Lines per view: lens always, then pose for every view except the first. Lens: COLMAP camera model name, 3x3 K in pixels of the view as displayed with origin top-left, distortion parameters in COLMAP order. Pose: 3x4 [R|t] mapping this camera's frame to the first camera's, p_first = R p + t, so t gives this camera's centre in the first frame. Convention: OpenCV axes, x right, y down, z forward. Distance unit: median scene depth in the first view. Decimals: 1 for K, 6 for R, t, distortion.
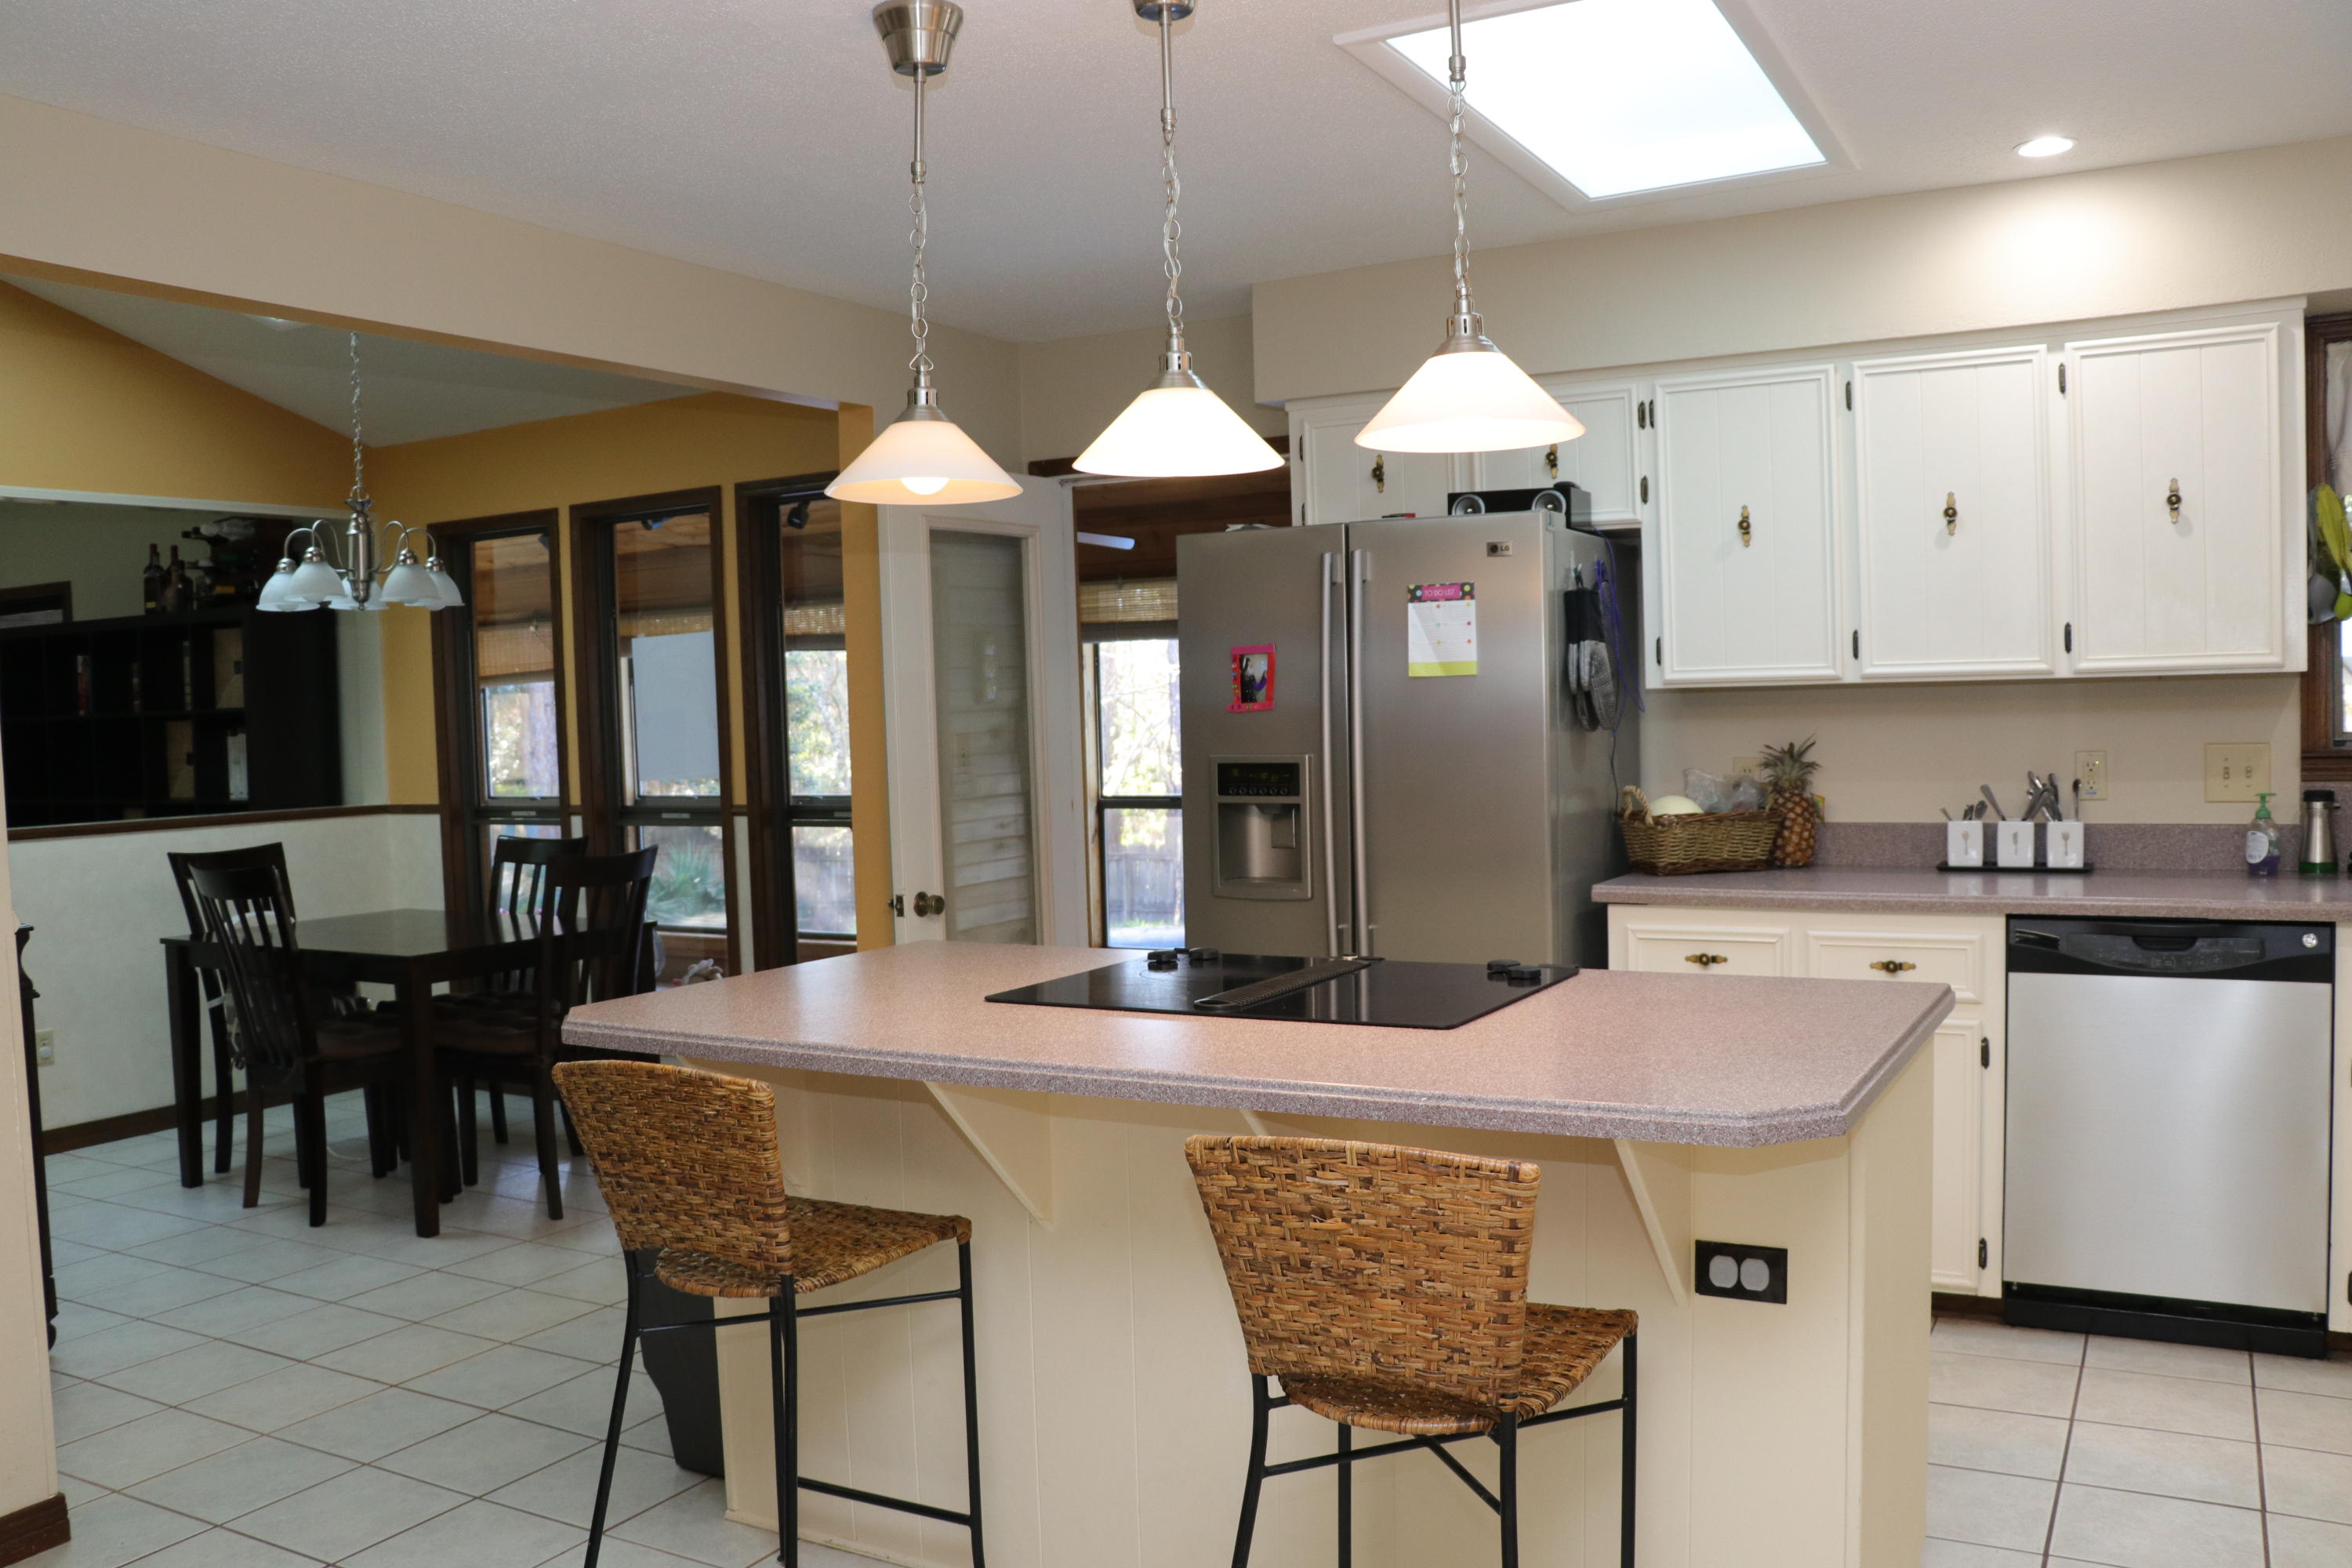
lens RADIAL K [[1905.2, 0, 1155.4], [0, 1905.2, 789.0], [0, 0, 1]] dist [-0.174637, 0.132704]
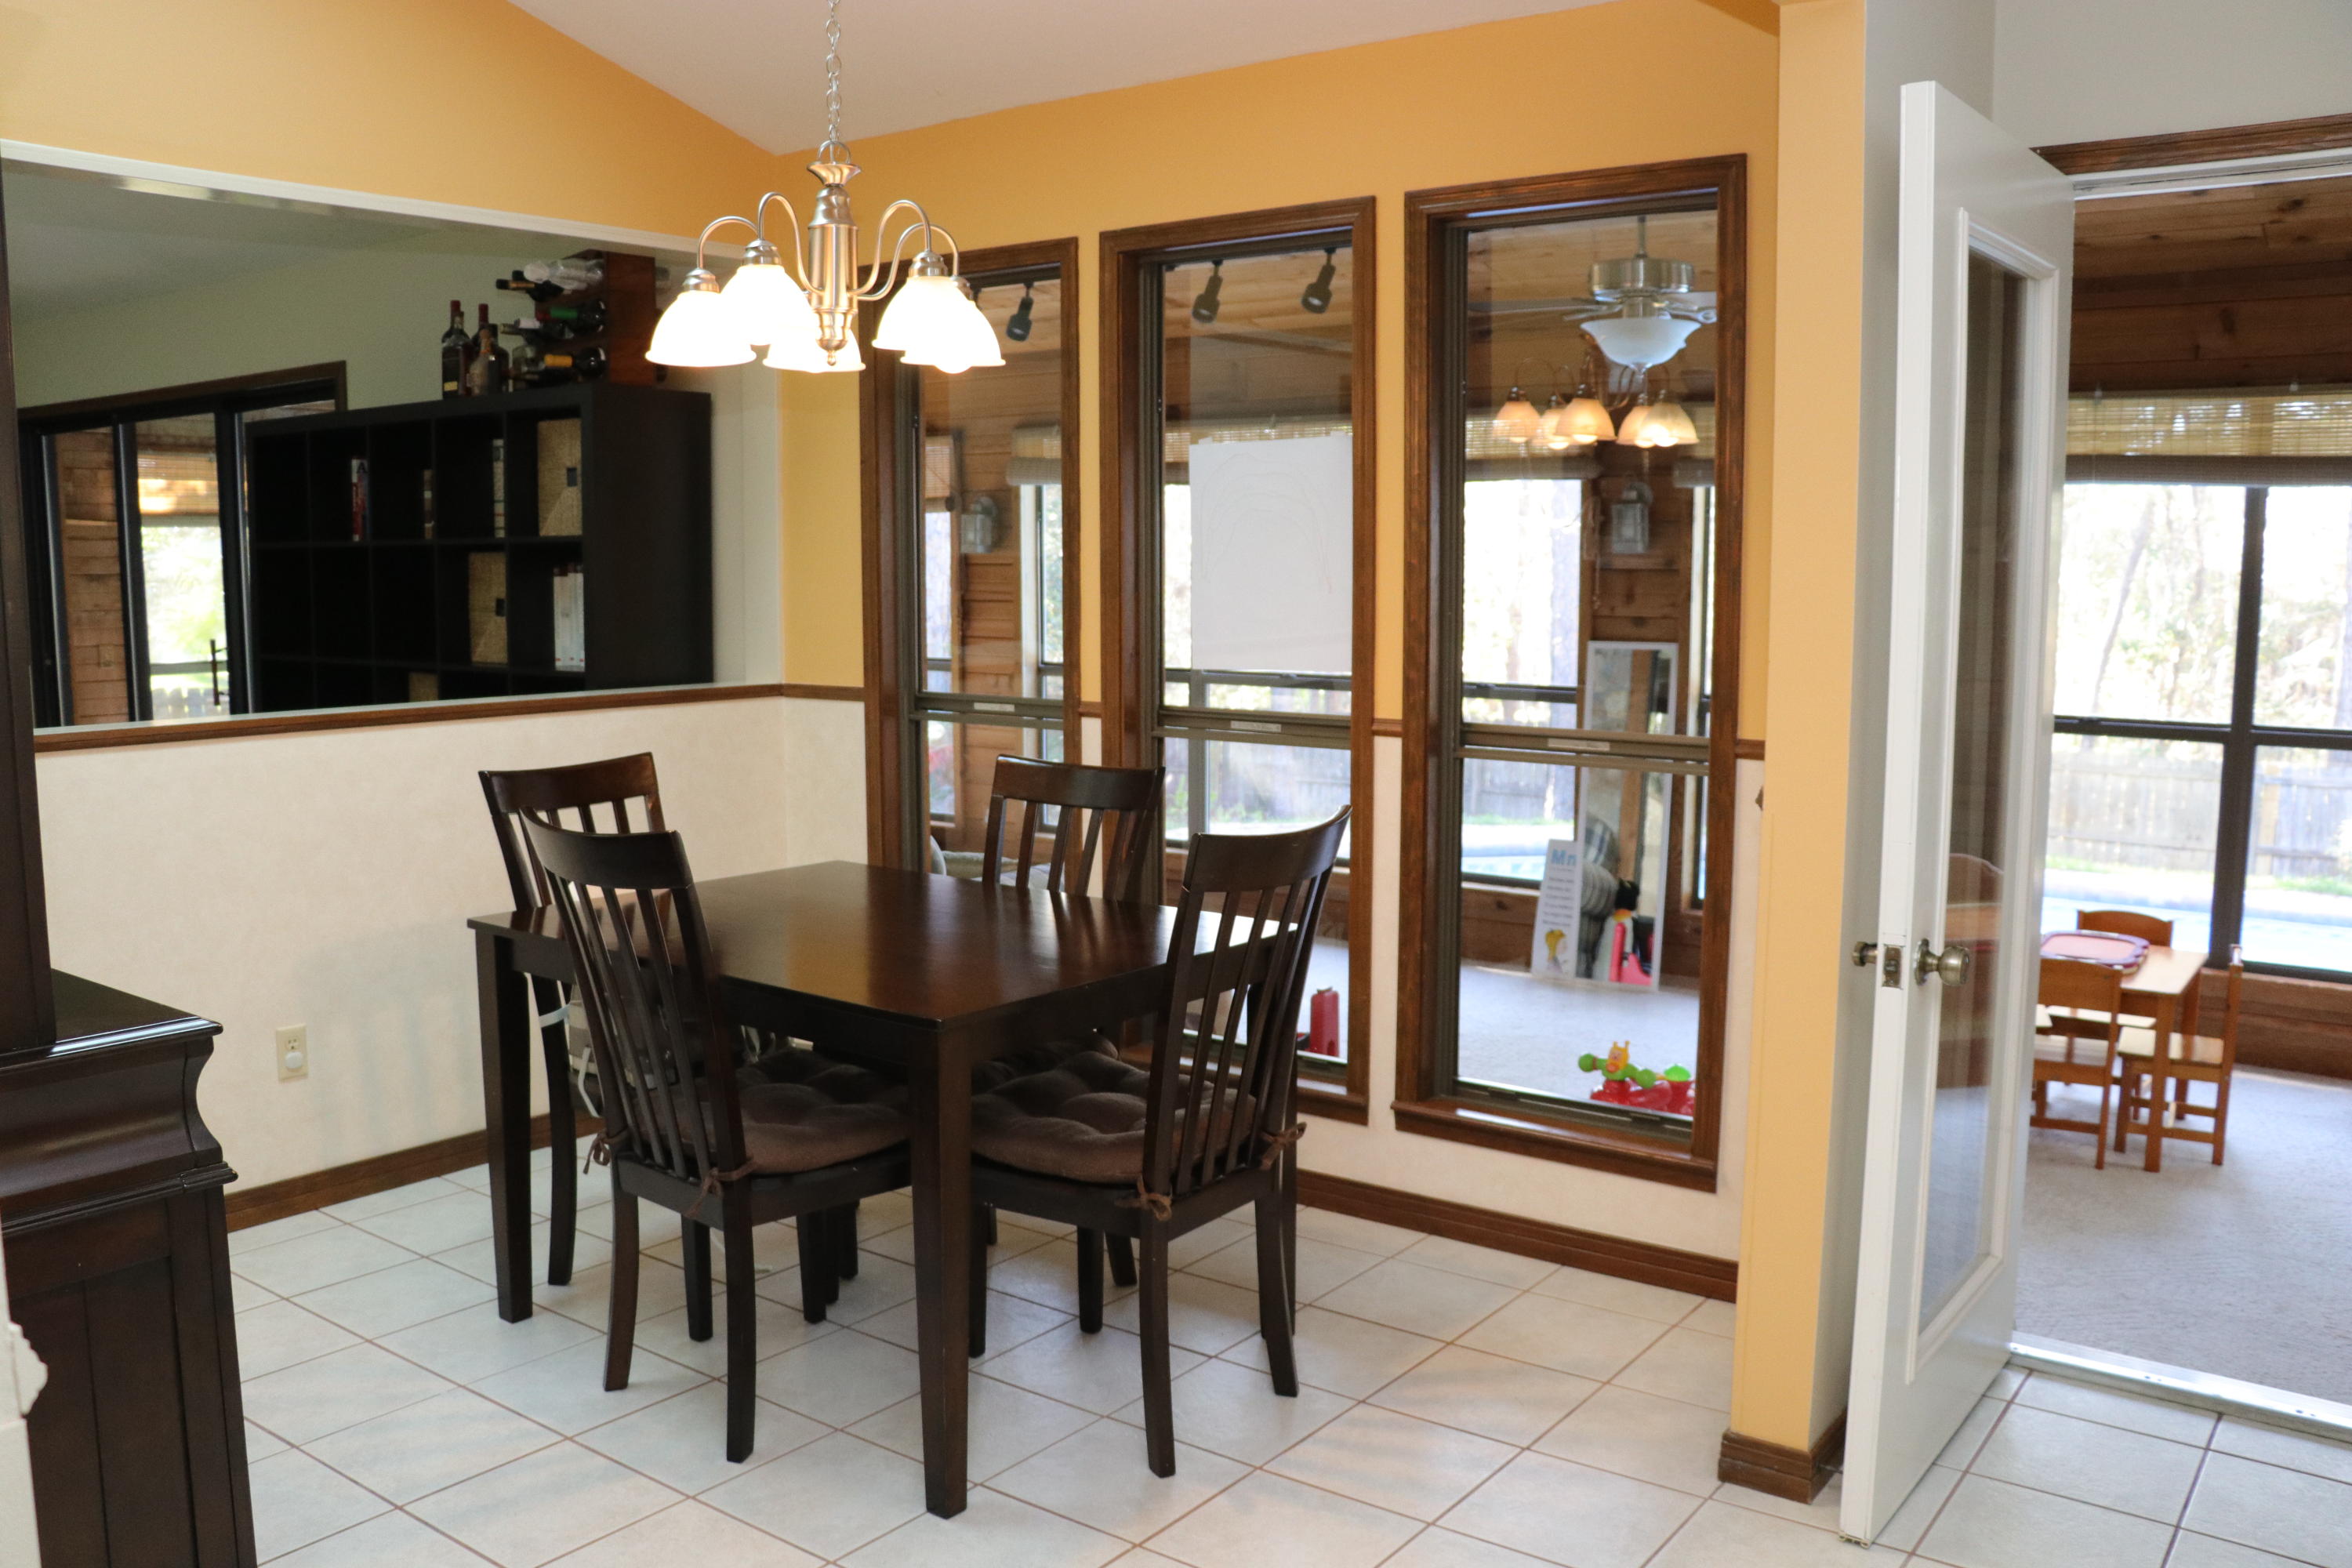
lens RADIAL K [[1905.2, 0, 1155.4], [0, 1905.2, 789.0], [0, 0, 1]] dist [-0.174637, 0.132704]
pose [[0.990483, 0.046474, -0.129553, -0.182367], [-0.036163, 0.996071, 0.080837, -0.013819], [0.132801, -0.075383, 0.988272, 0.320936]]
